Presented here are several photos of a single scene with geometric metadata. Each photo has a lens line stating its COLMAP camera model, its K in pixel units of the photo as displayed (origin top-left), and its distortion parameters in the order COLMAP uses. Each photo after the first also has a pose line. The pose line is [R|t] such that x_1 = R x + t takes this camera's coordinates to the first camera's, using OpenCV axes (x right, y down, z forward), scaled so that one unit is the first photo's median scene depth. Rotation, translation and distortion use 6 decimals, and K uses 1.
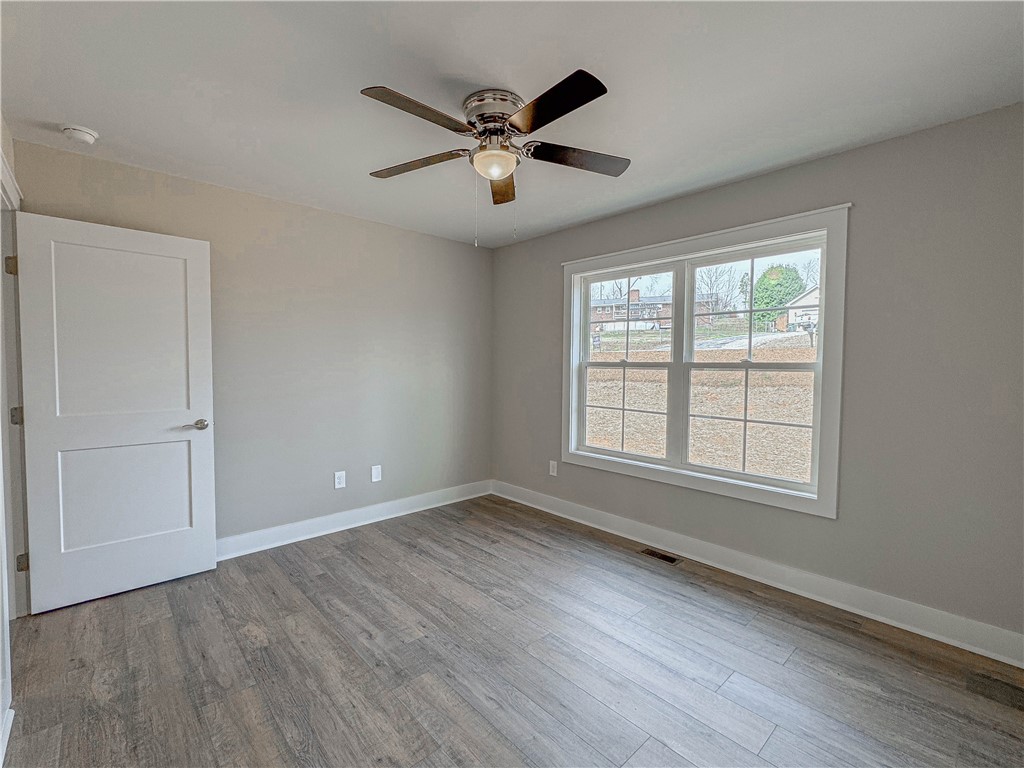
lens RADIAL K [[454.4, 0, 510.9], [0, 454.4, 386.7], [0, 0, 1]] dist [-0.000994, 0.000244]
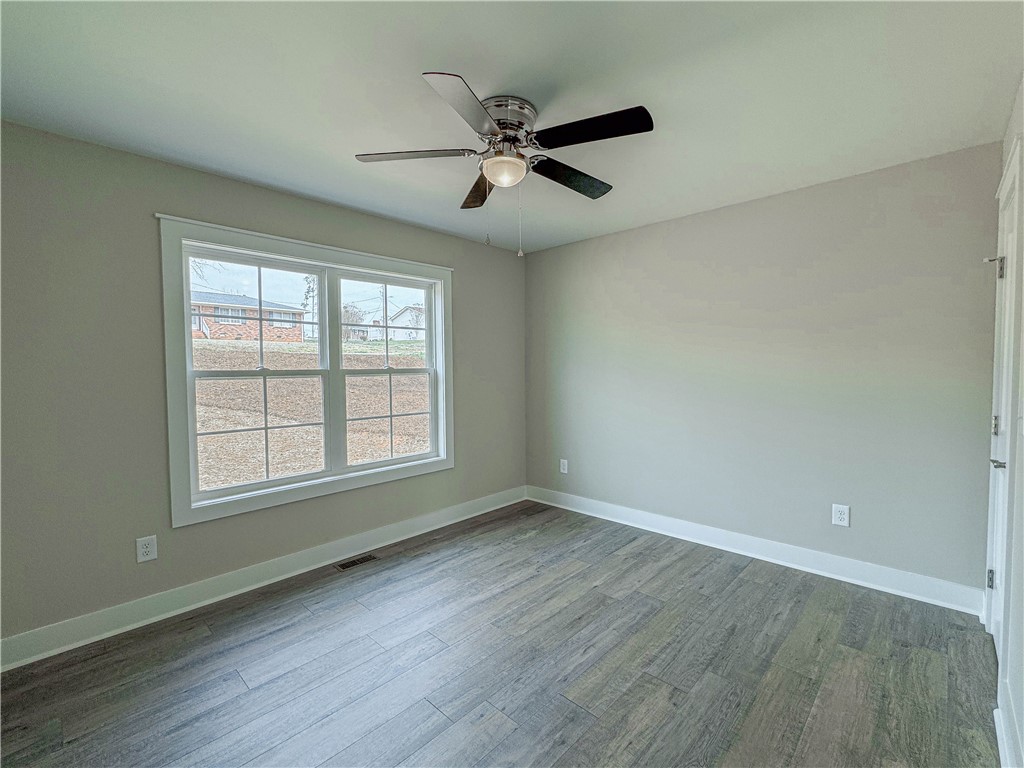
lens RADIAL K [[454.4, 0, 510.9], [0, 454.4, 386.7], [0, 0, 1]] dist [-0.000994, 0.000244]
pose [[-0.068082, -0.049016, 0.996475, -0.760774], [0.058607, 0.996871, 0.053039, -0.054028], [-0.995957, 0.062012, -0.064996, 0.785170]]
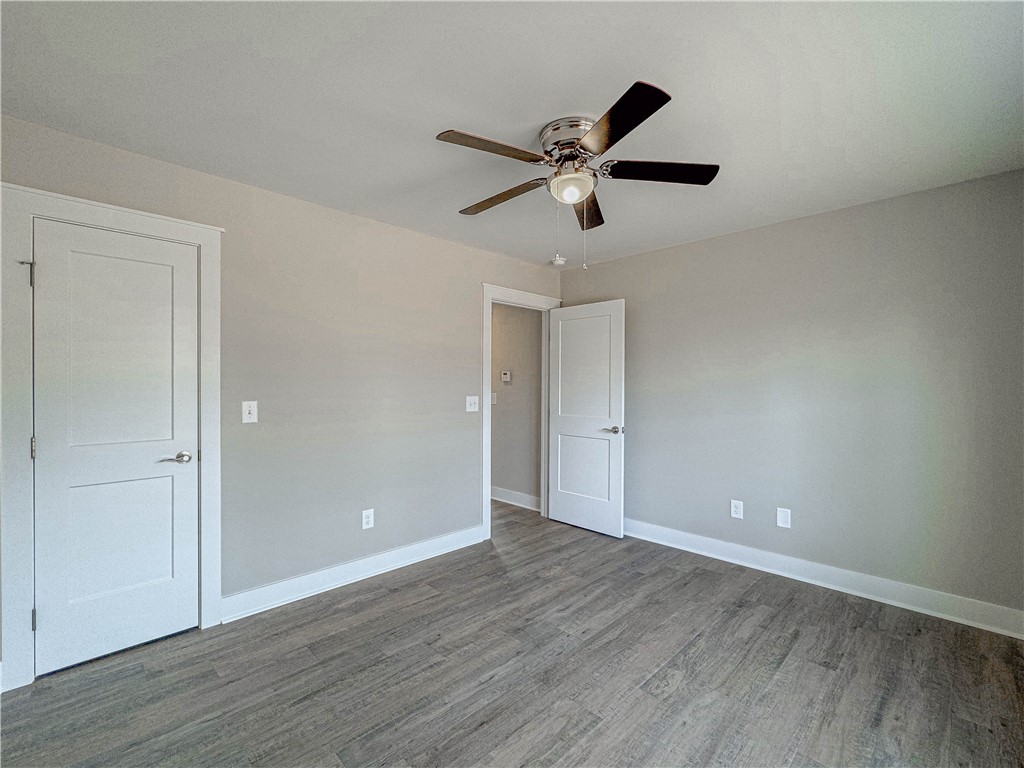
lens RADIAL K [[454.4, 0, 510.9], [0, 454.4, 386.7], [0, 0, 1]] dist [-0.000994, 0.000244]
pose [[0.039200, -0.000805, -0.999231, 0.704400], [-0.052303, 0.998627, -0.002856, -0.028597], [0.997862, 0.052375, 0.039104, 0.616213]]
